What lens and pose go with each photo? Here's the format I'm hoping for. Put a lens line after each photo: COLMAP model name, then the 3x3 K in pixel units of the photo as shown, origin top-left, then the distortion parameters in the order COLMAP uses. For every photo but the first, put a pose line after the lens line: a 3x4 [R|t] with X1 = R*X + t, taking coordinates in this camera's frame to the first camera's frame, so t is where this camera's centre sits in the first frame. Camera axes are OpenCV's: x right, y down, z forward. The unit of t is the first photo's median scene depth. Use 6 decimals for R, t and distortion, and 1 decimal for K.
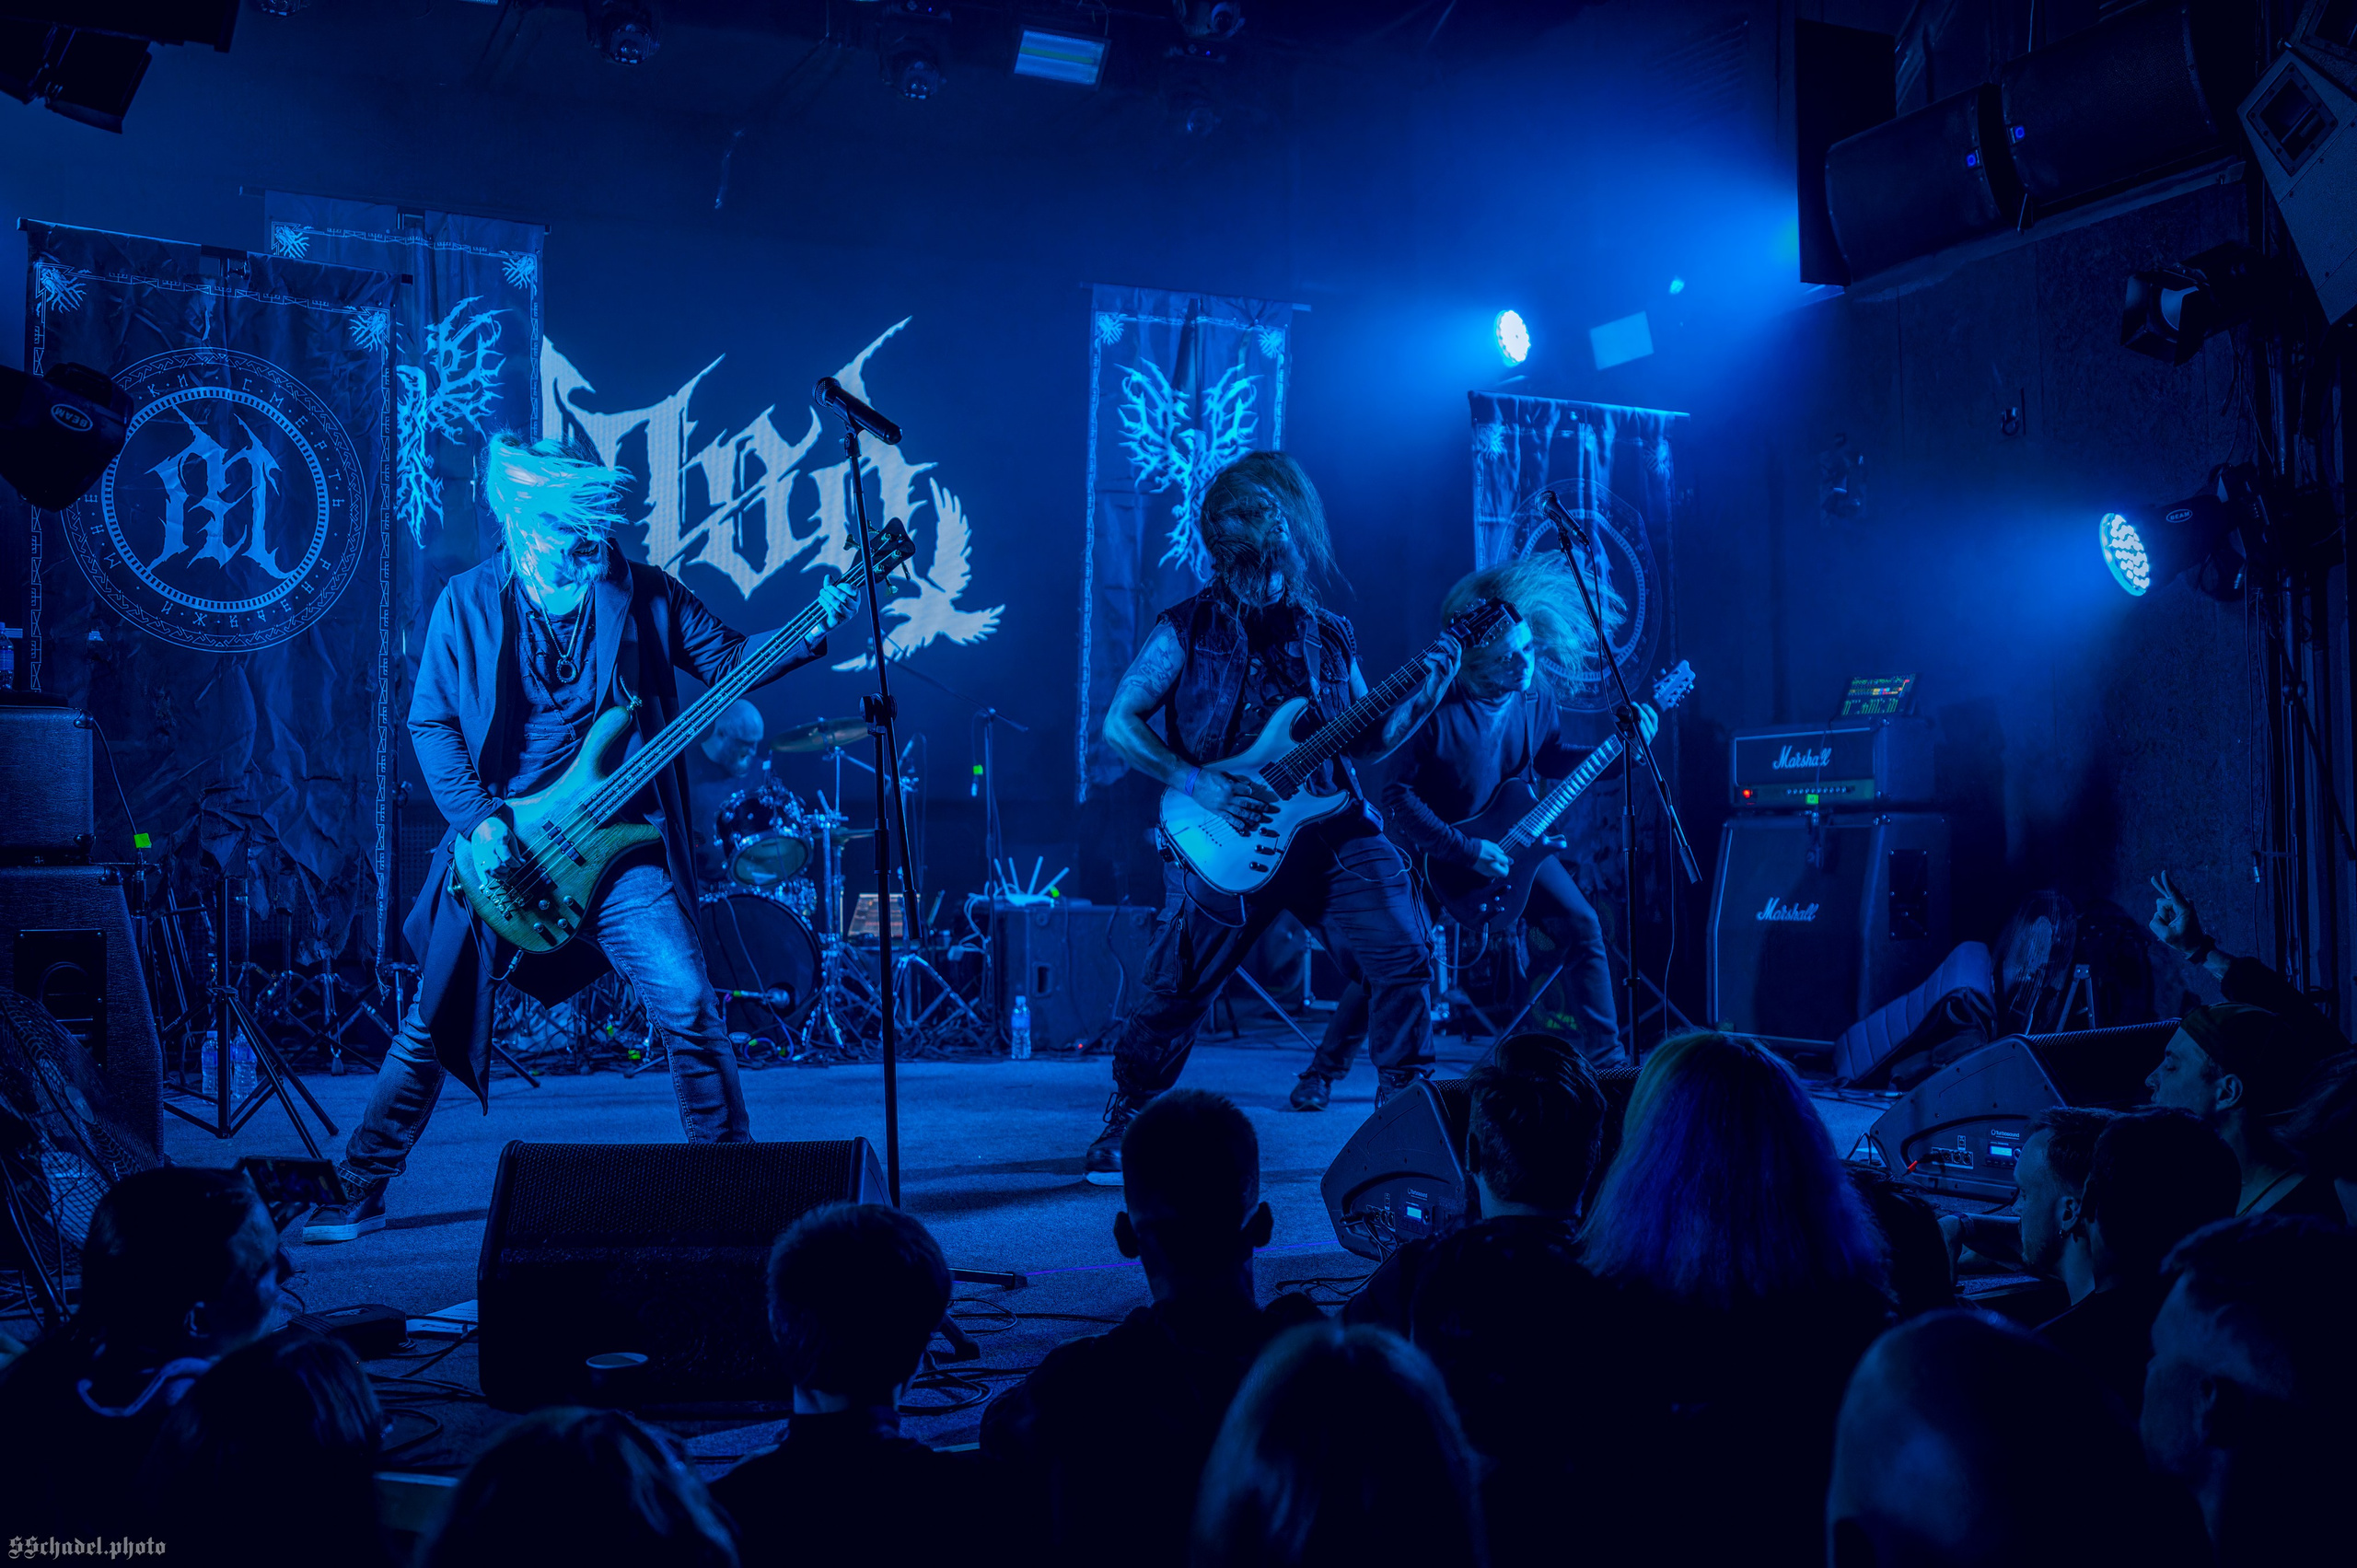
lens RADIAL K [[2395.5, 0, 1178.5], [0, 2395.5, 784.0], [0, 0, 1]] dist [-0.127163, 0.230389]
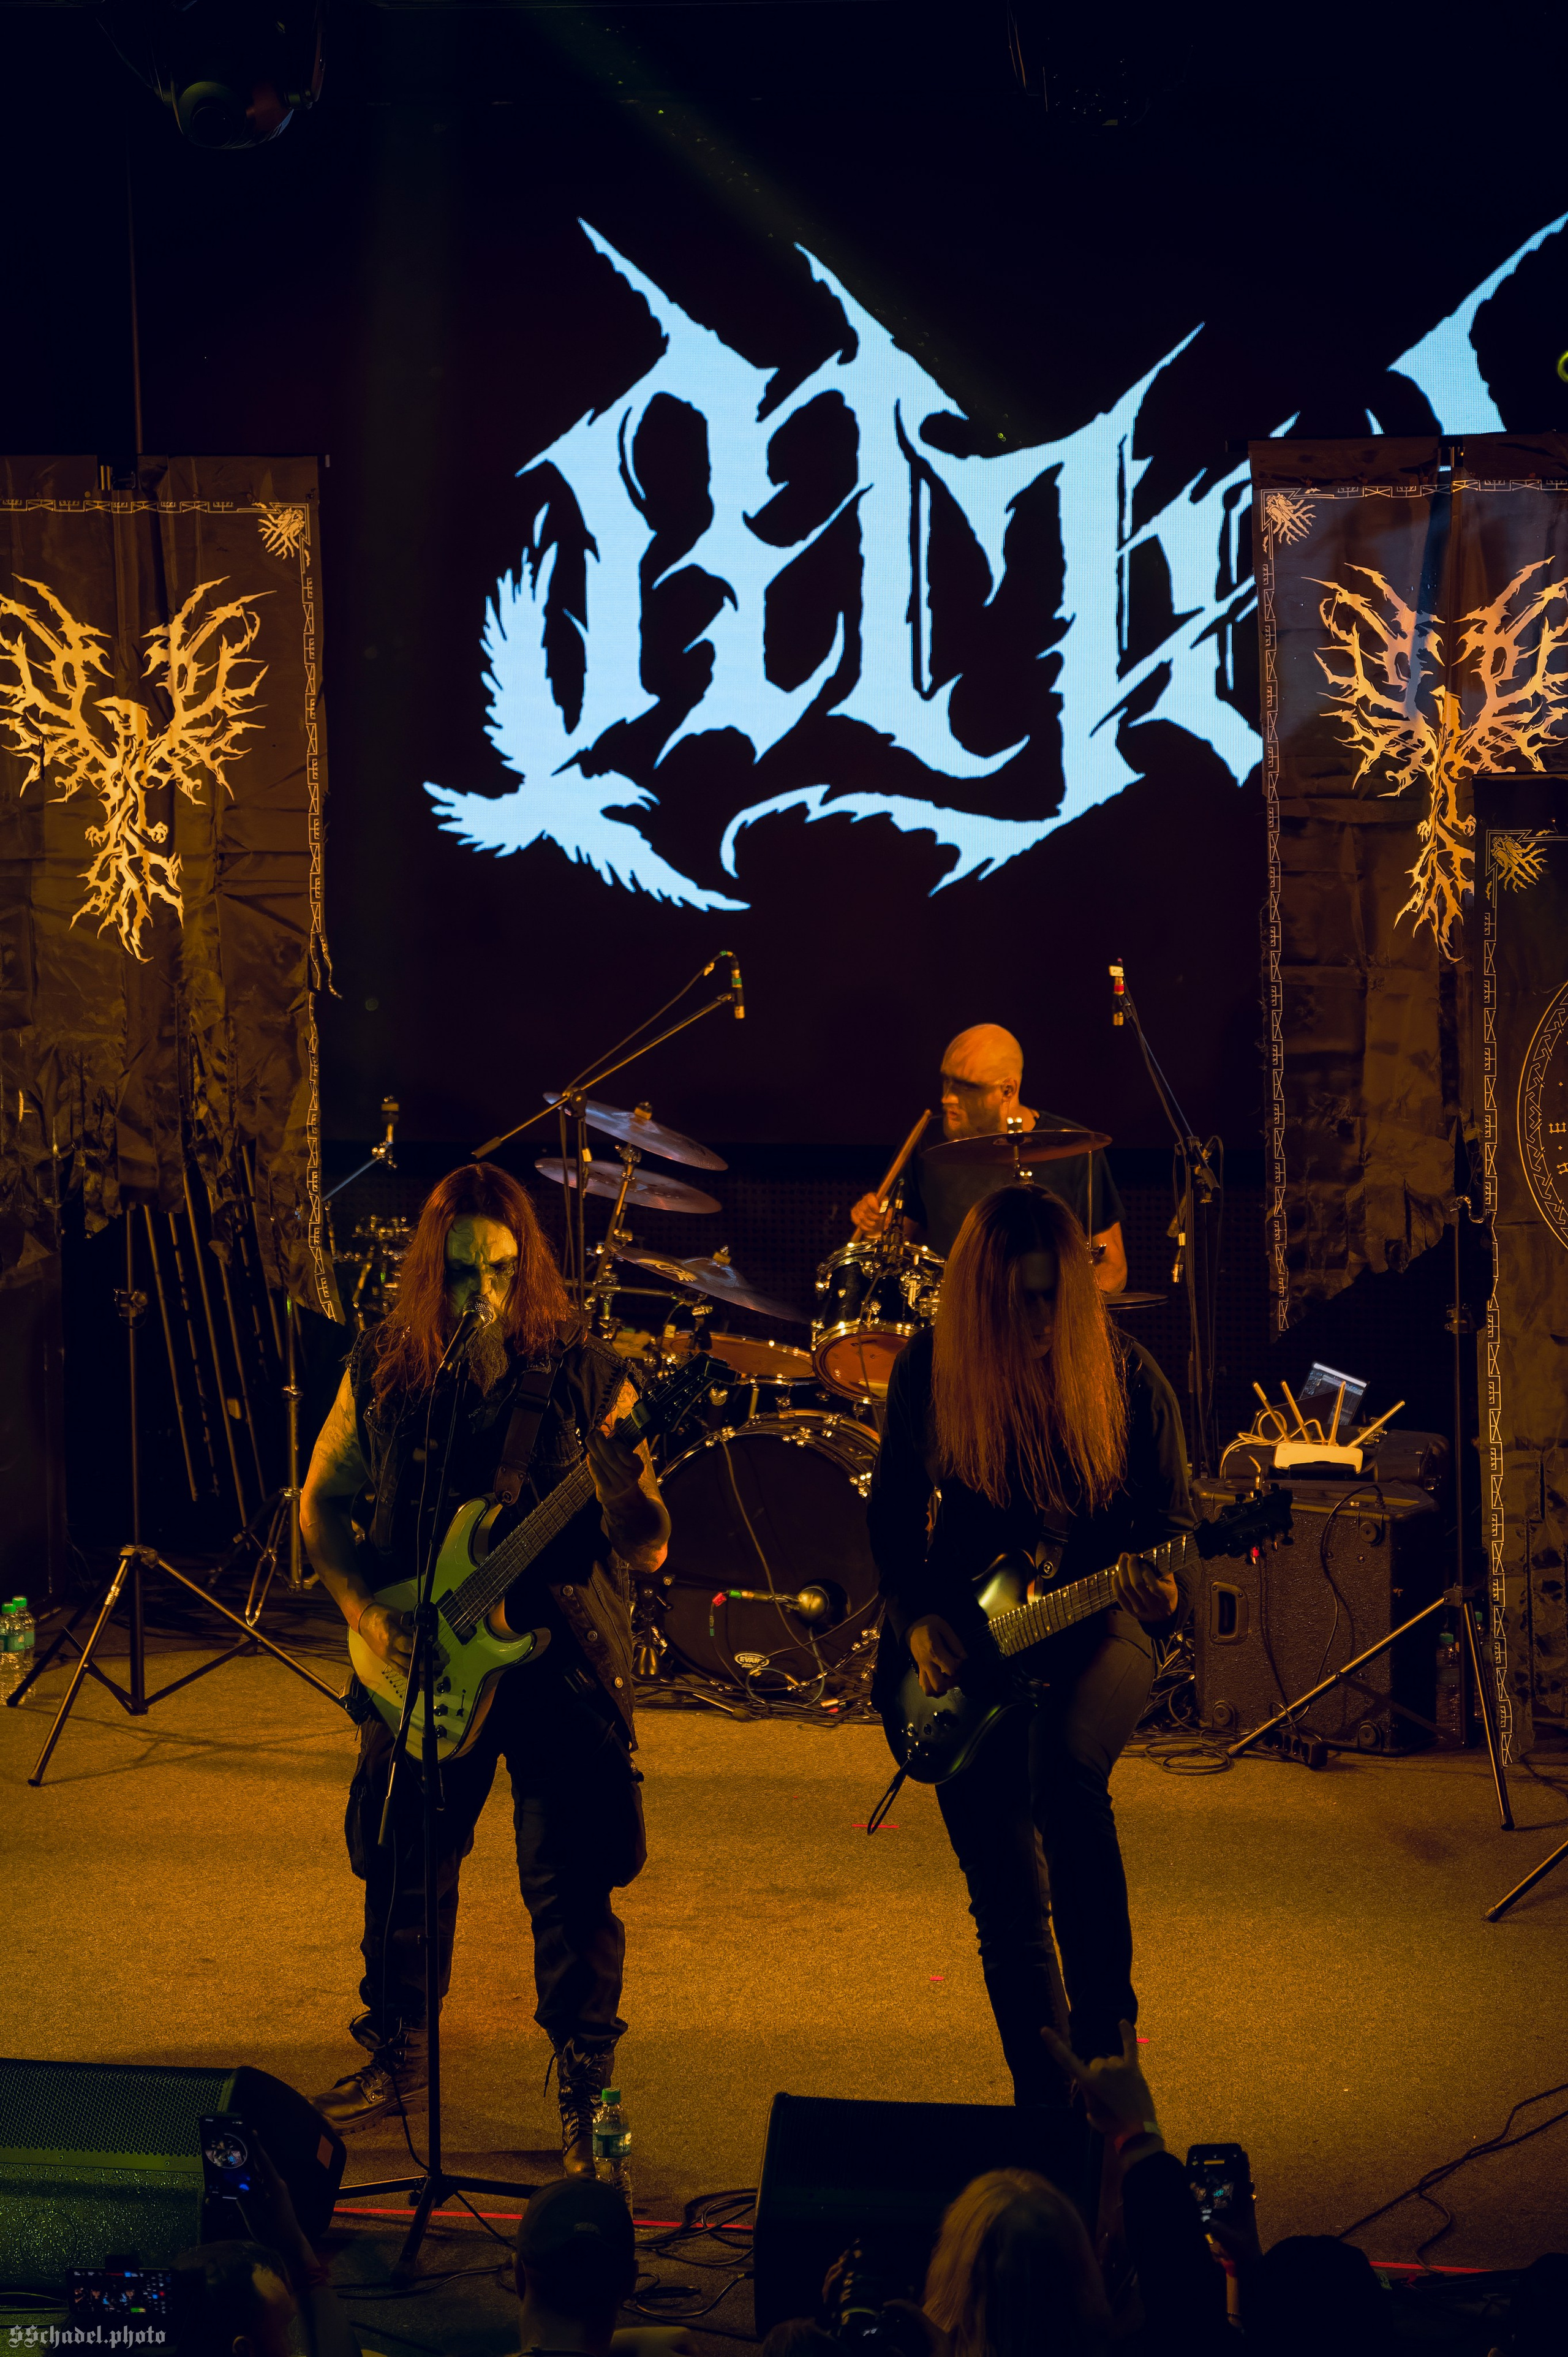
lens RADIAL K [[7265.7, 0, 784.0], [0, 7265.7, 1178.5], [0, 0, 1]] dist [0.205710, 2.415840]
pose [[0.755054, 0.079921, -0.650773, 0.825375], [0.028332, 0.987639, 0.154163, -0.247435], [0.655050, -0.134839, 0.743457, -0.311882]]
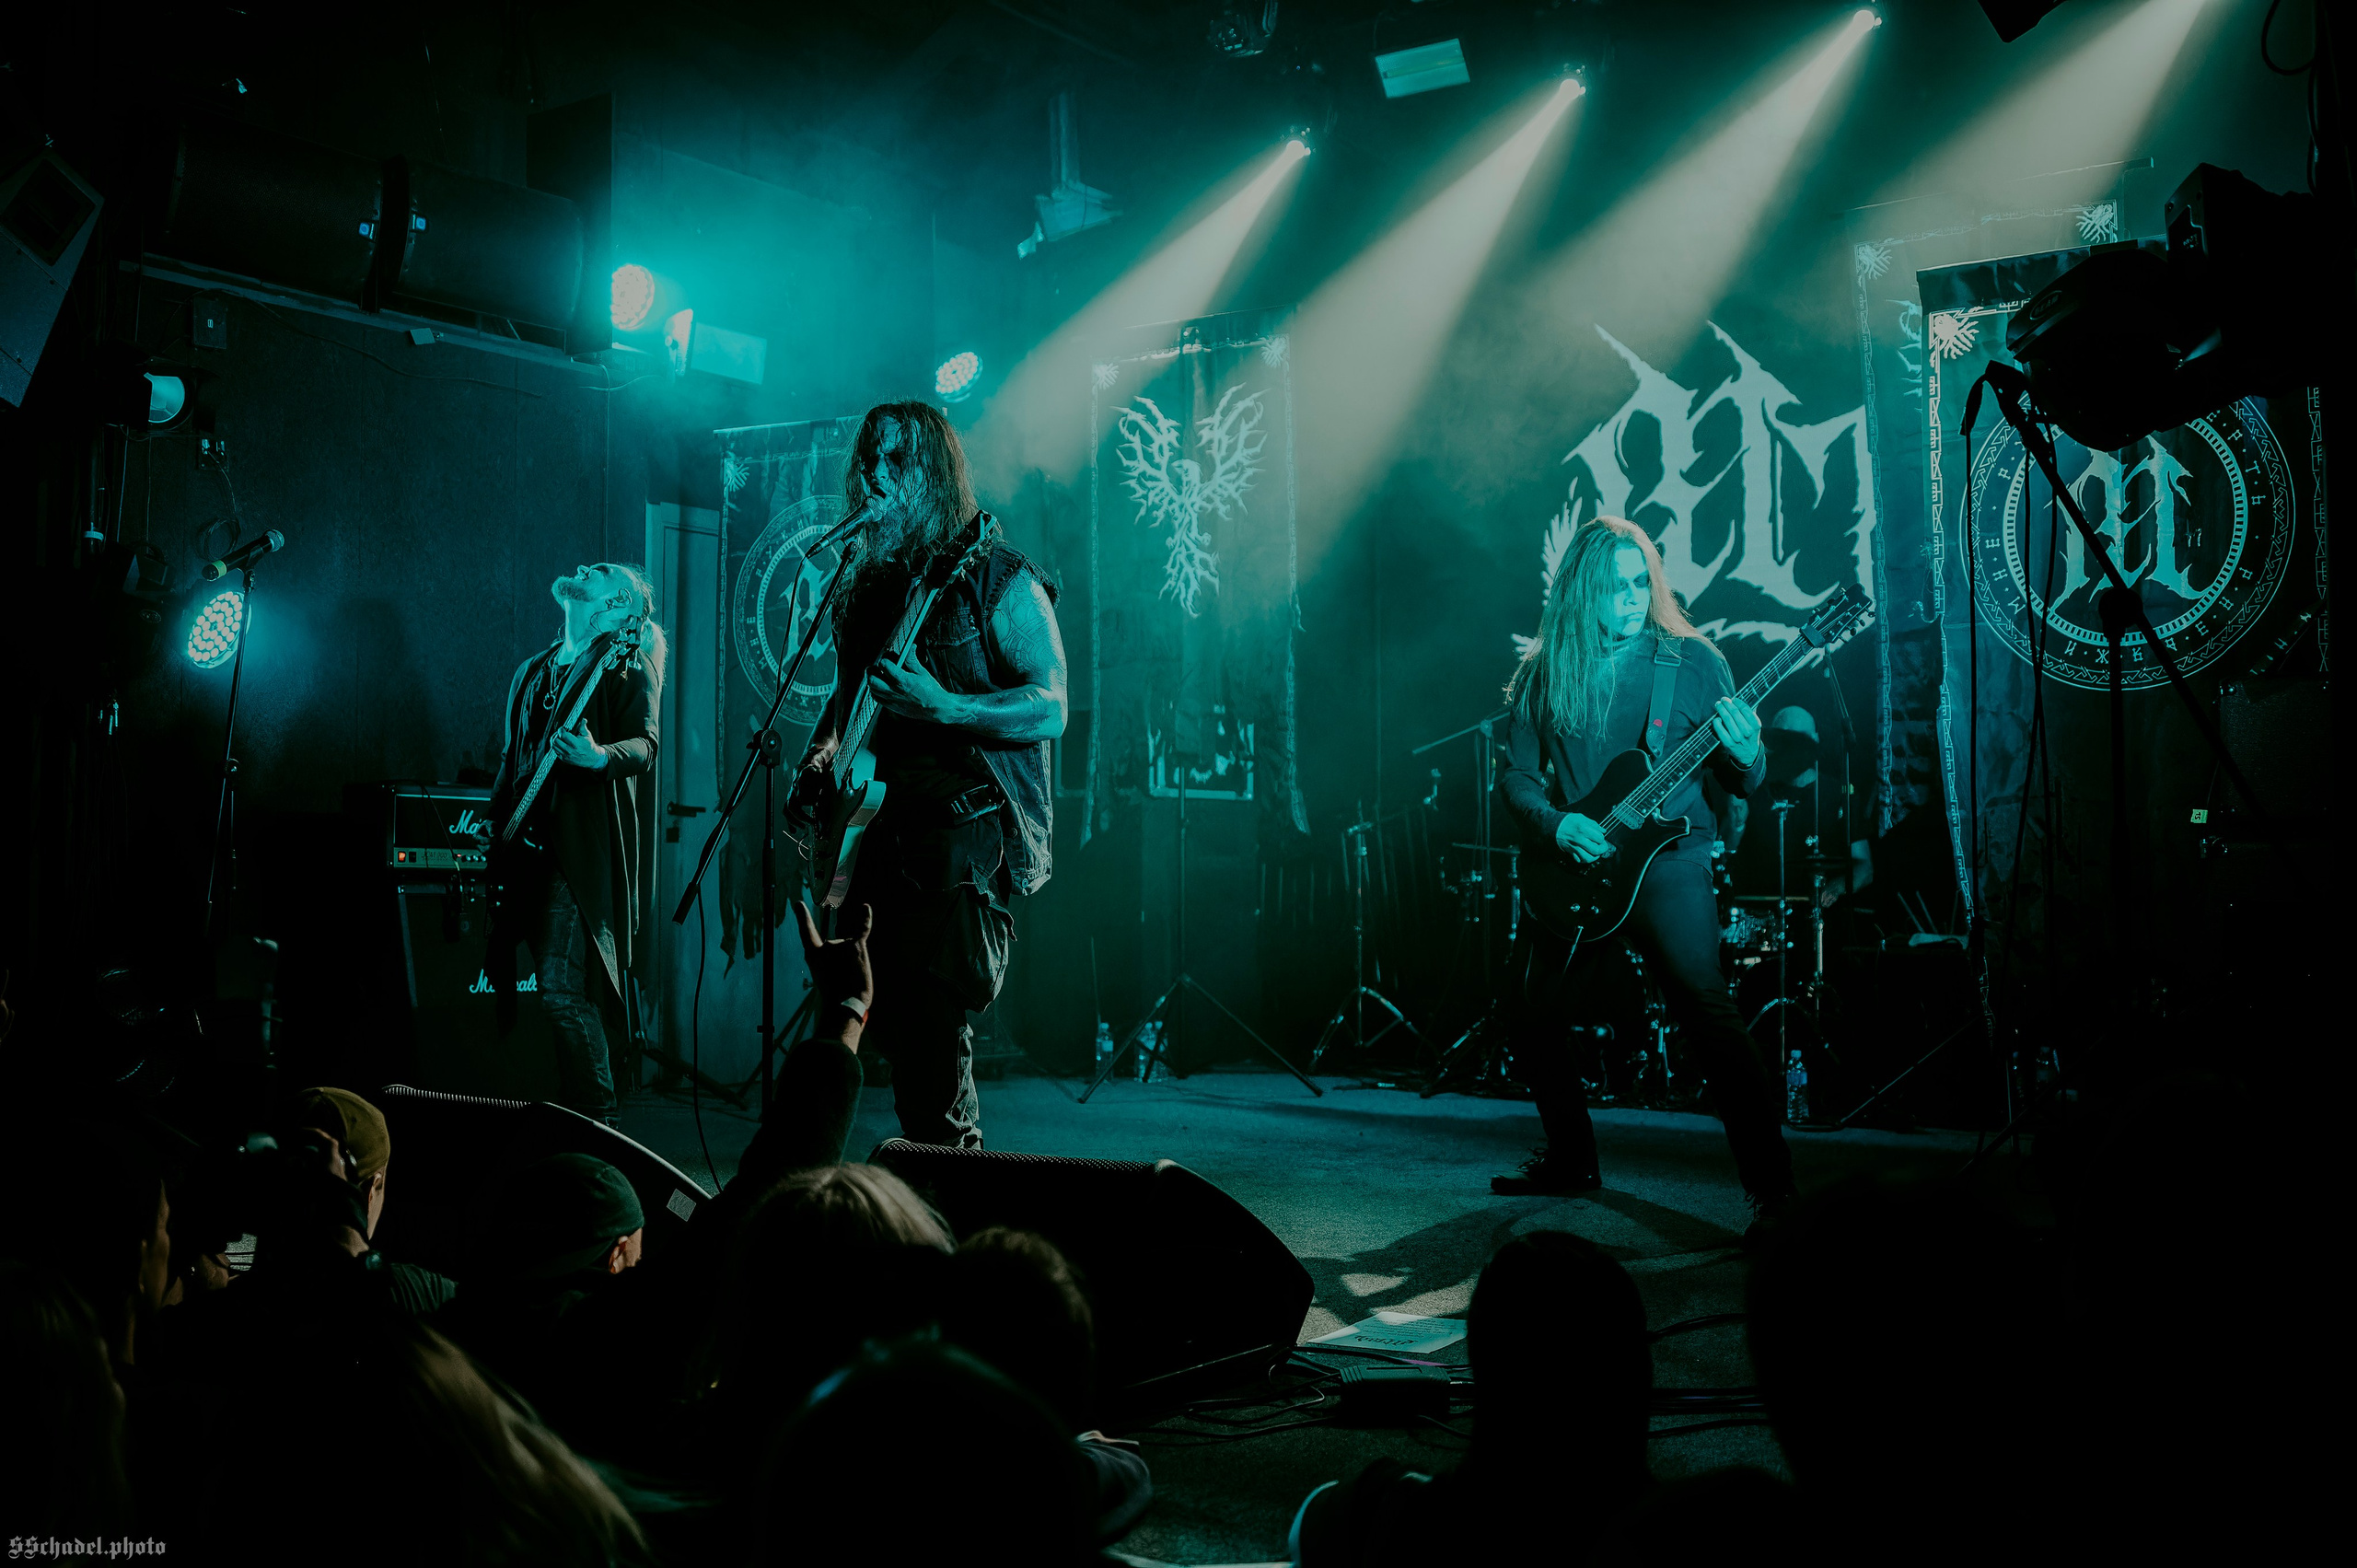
lens RADIAL K [[2366.2, 0, 1180.1], [0, 2366.2, 768.1], [0, 0, 1]] dist [-0.141879, 0.272294]
pose [[0.452094, -0.036580, -0.891220, 0.472216], [0.027022, 0.999262, -0.027308, 0.002068], [0.891561, -0.011737, 0.452749, 0.332789]]
